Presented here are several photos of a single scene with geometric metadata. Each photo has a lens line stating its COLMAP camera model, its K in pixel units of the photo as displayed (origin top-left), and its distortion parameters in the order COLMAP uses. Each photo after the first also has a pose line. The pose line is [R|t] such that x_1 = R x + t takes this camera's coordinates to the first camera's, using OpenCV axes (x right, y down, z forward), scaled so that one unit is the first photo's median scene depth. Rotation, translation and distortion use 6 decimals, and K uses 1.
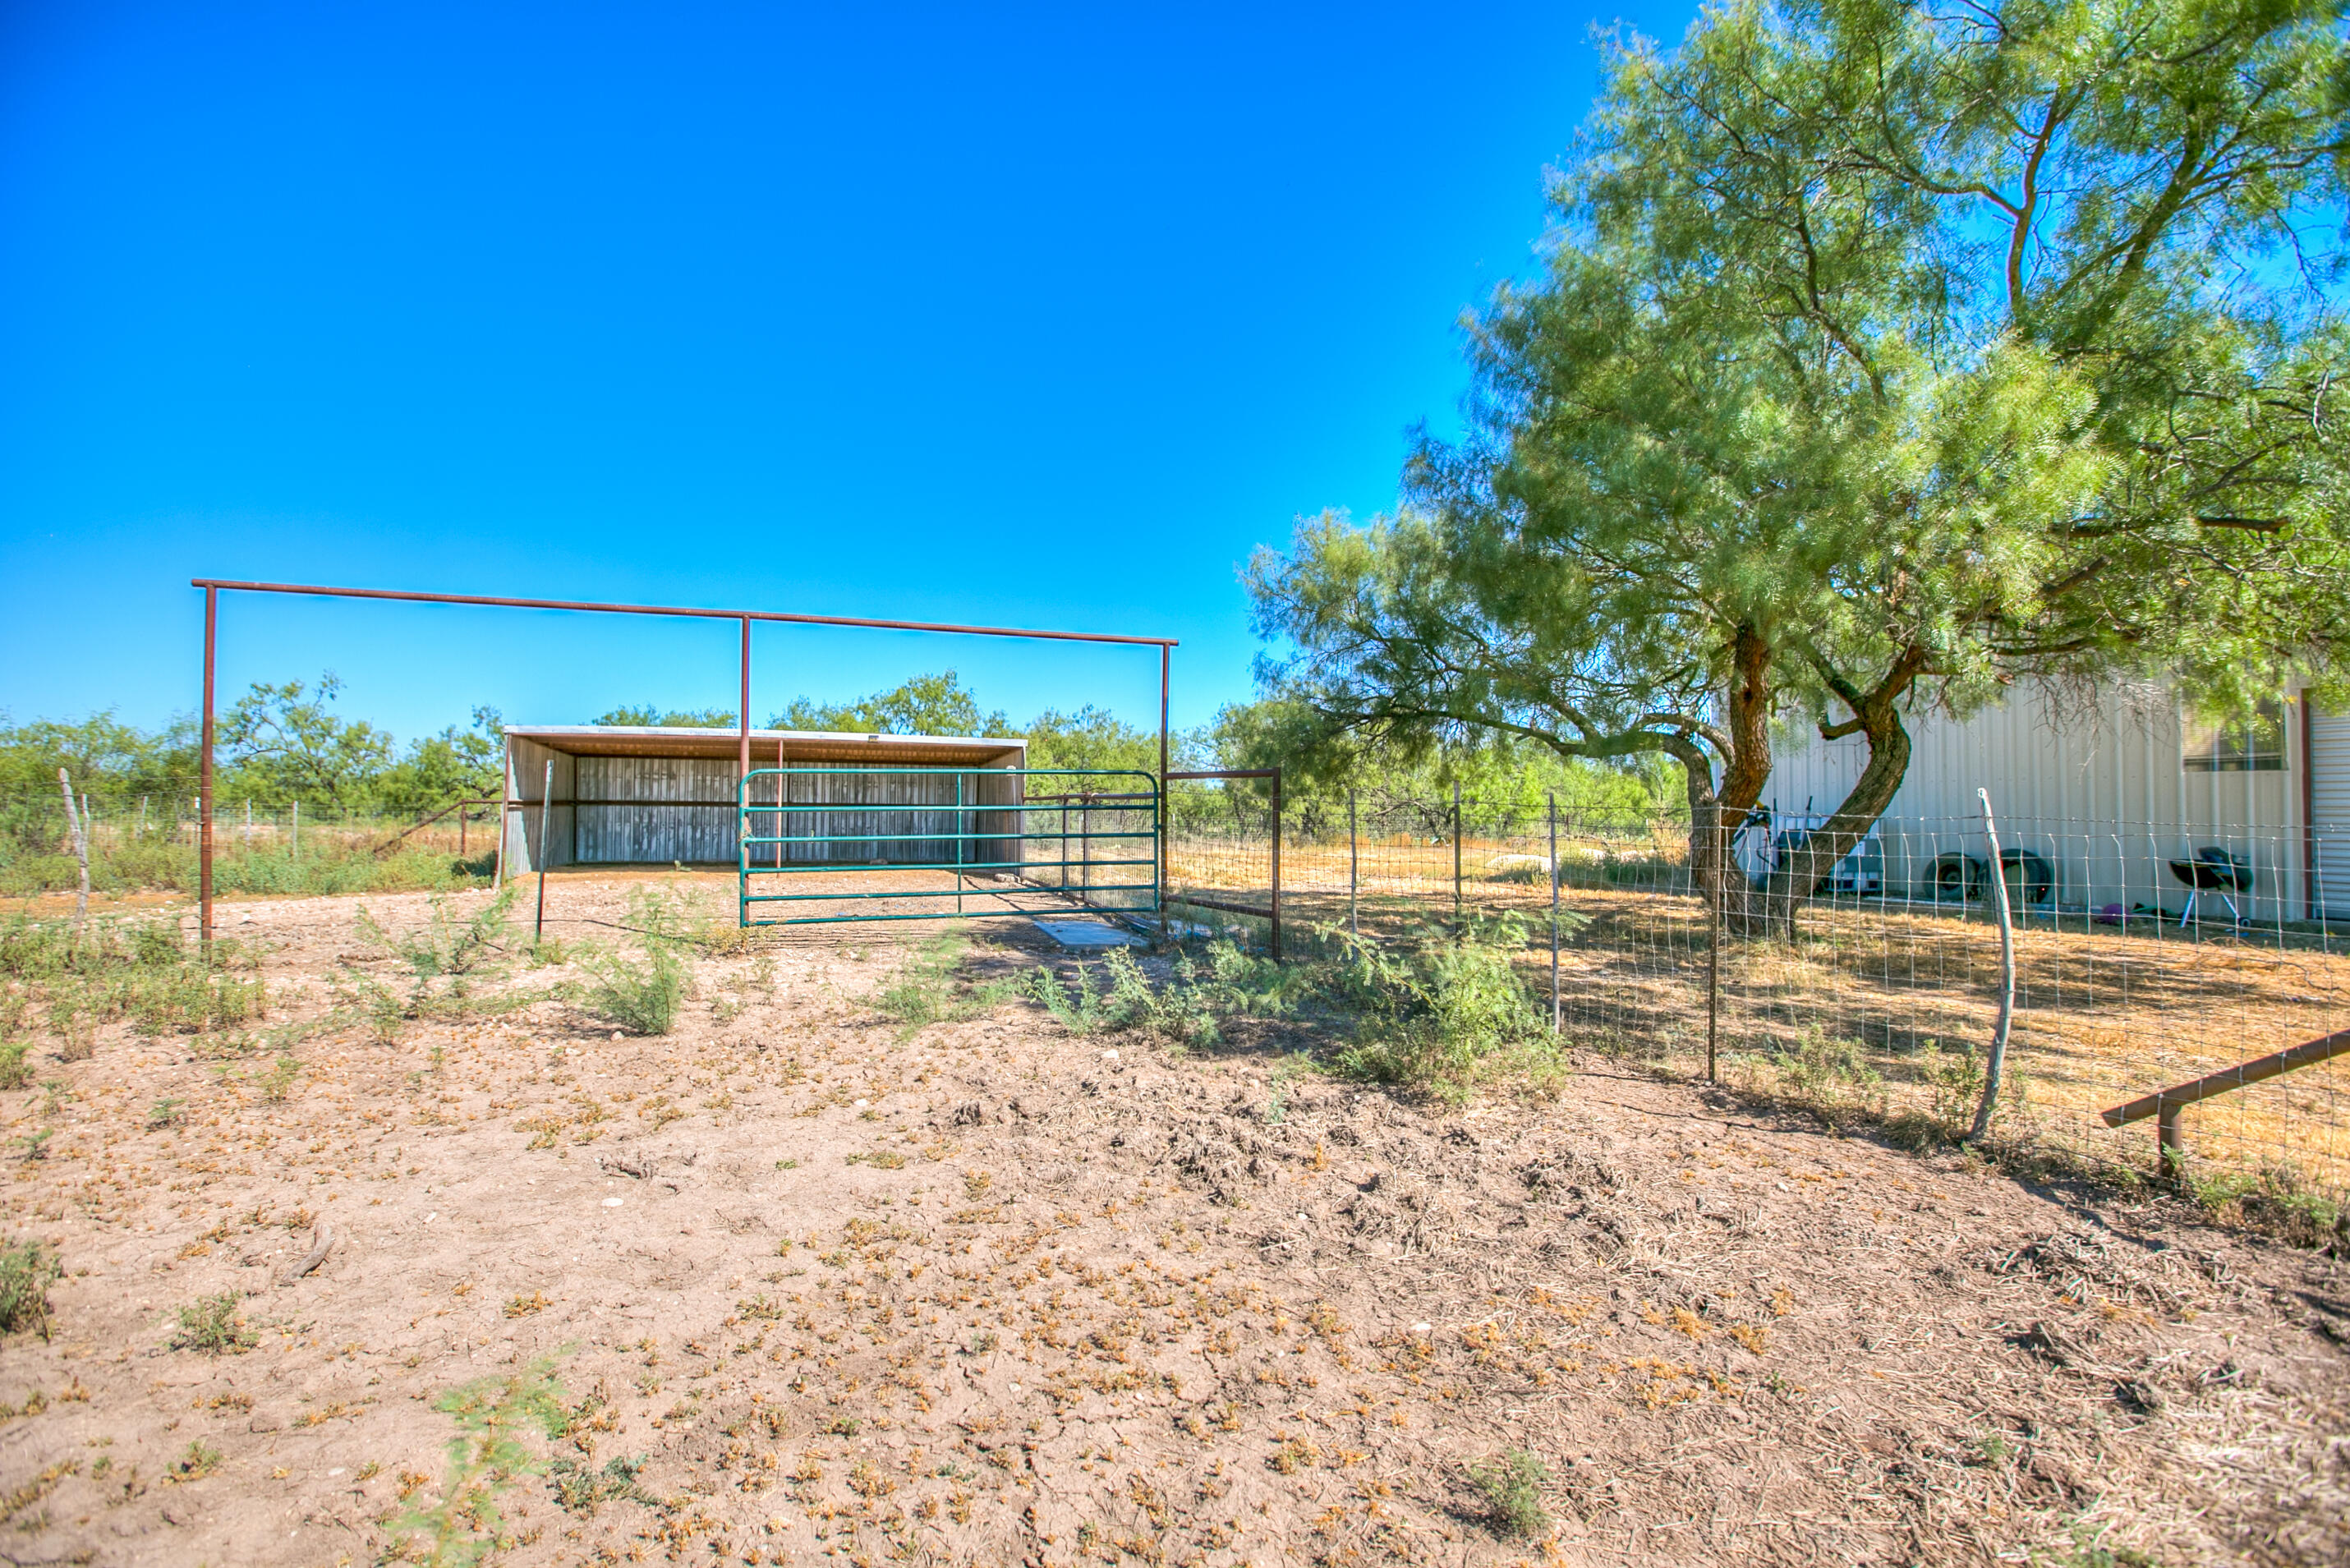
lens RADIAL K [[1085.4, 0, 1168.3], [0, 1085.4, 784.6], [0, 0, 1]] dist [0.002469, 0.000505]
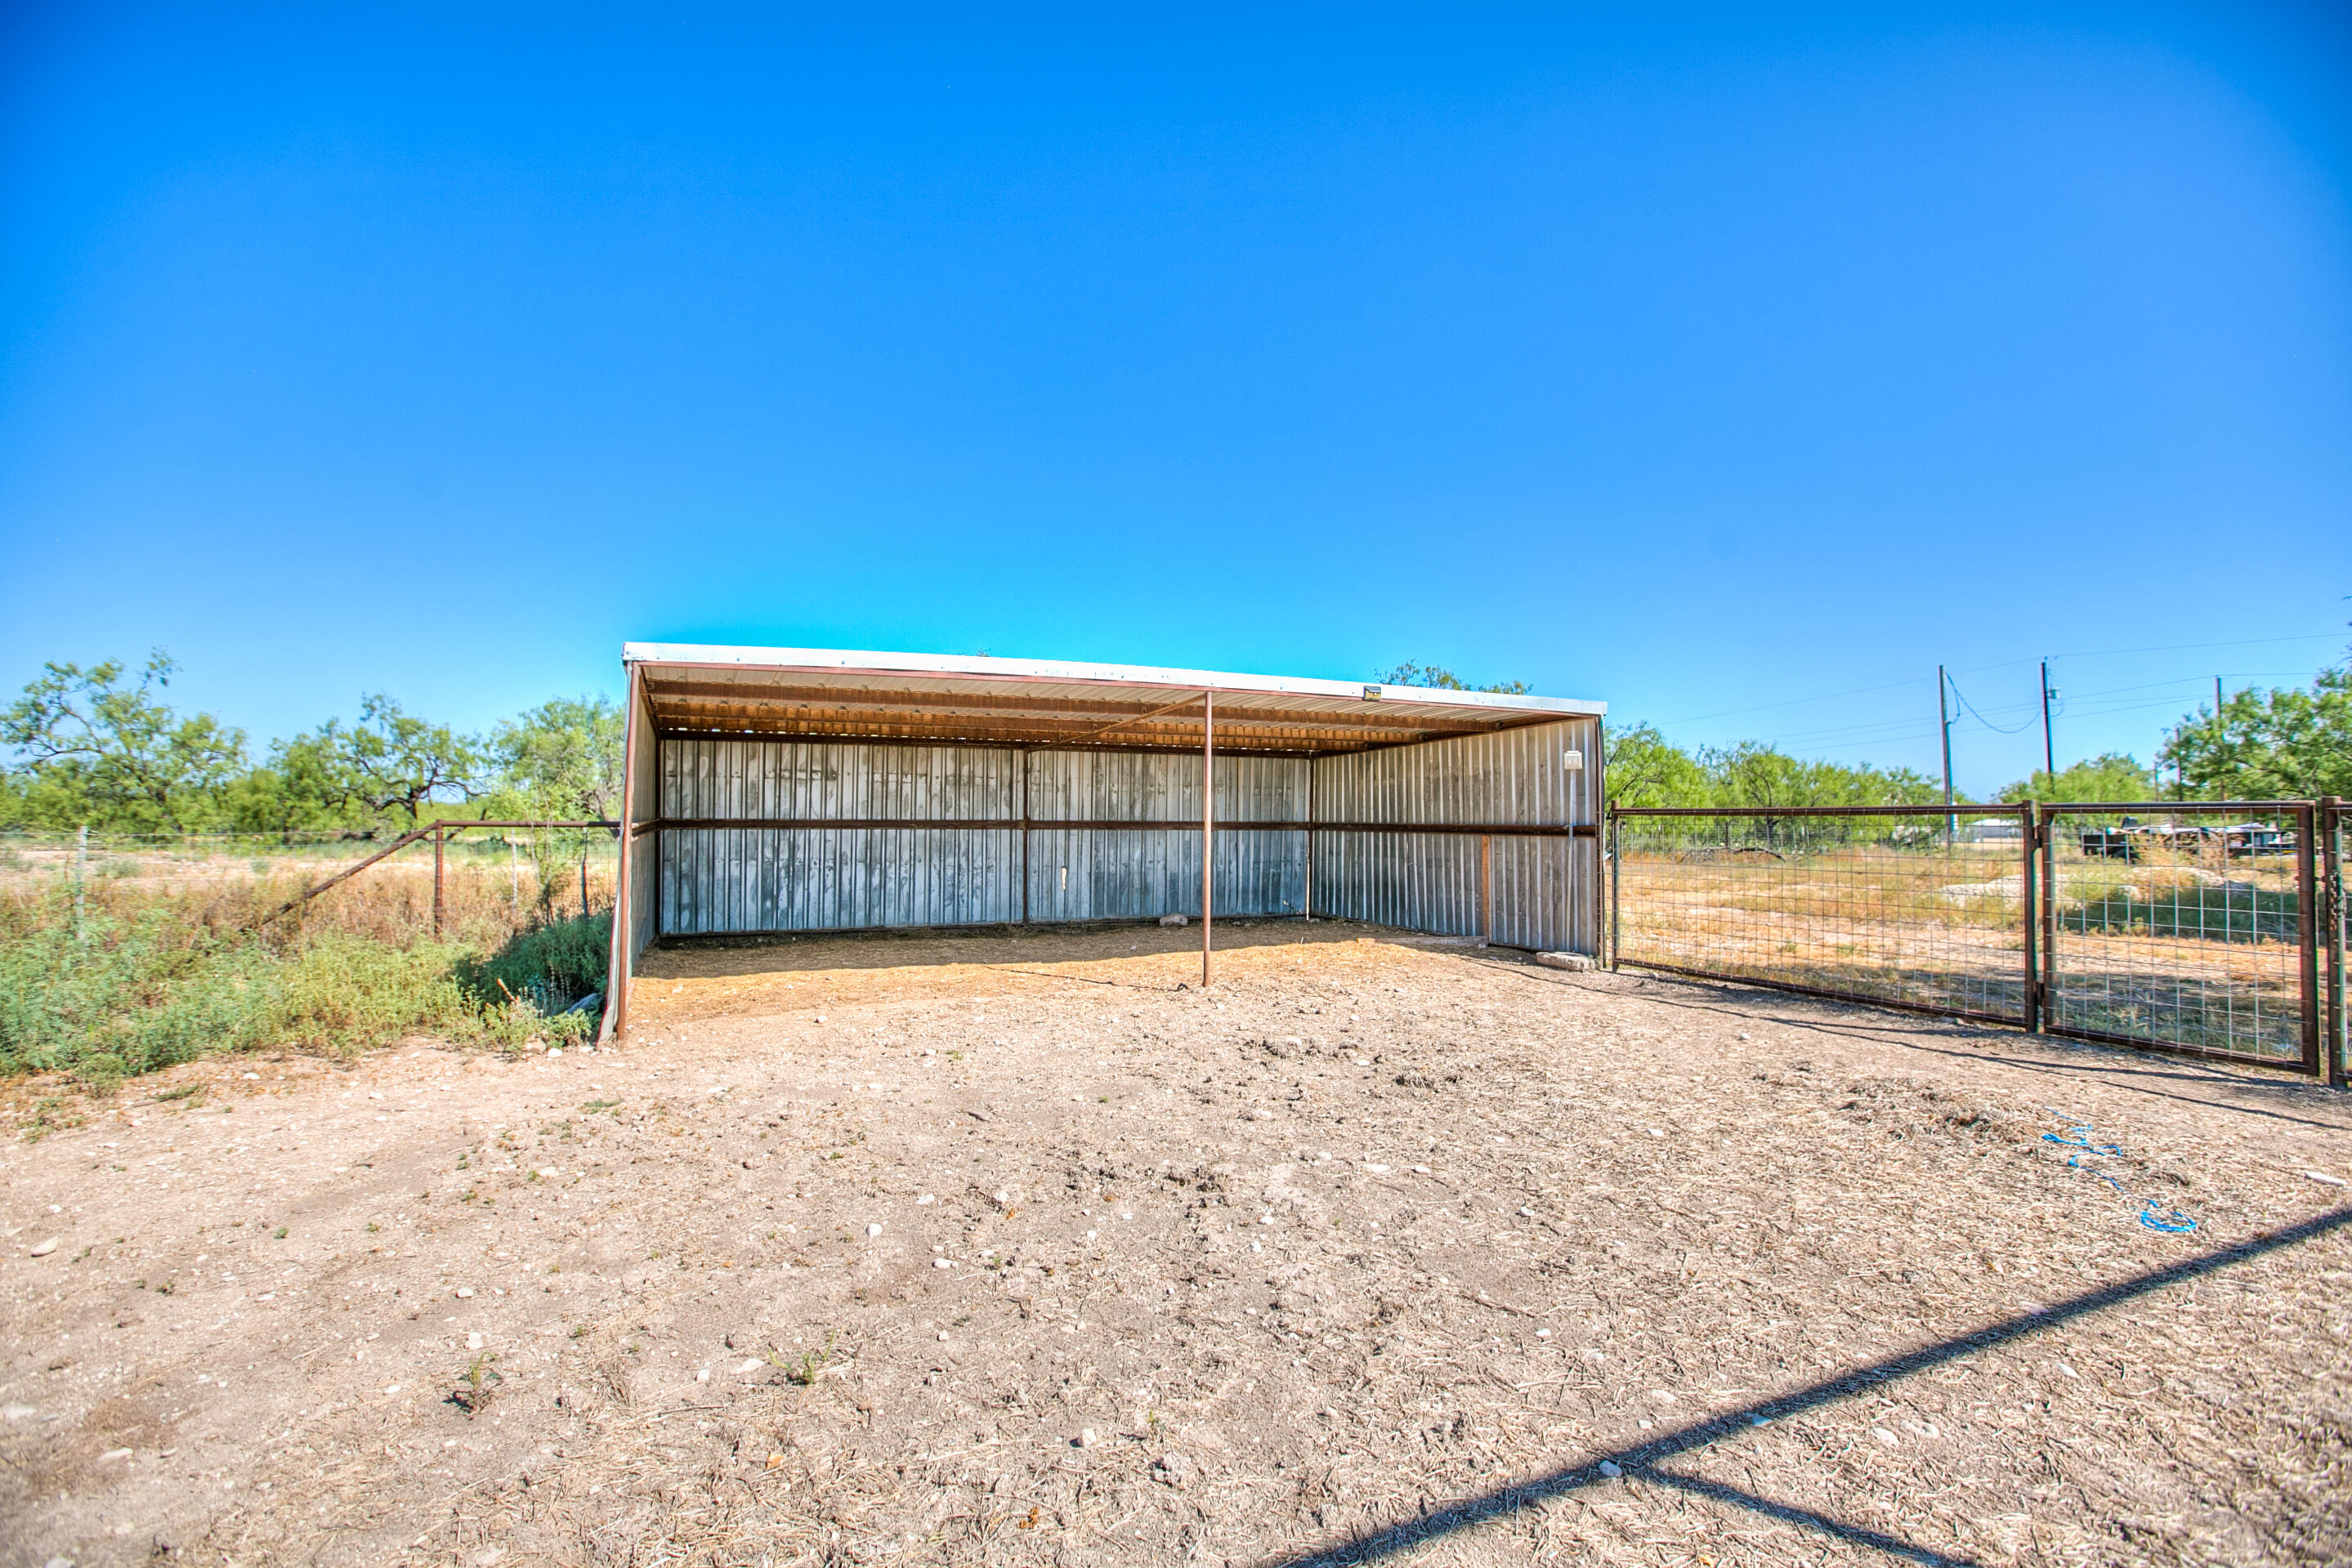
lens RADIAL K [[1086.3, 0, 1182.1], [0, 1086.3, 783.0], [0, 0, 1]] dist [0.002469, 0.000505]
pose [[0.995290, -0.000889, 0.096942, -0.135007], [0.002017, 0.999931, -0.011541, 0.001267], [-0.096925, 0.011682, 0.995223, 0.175522]]
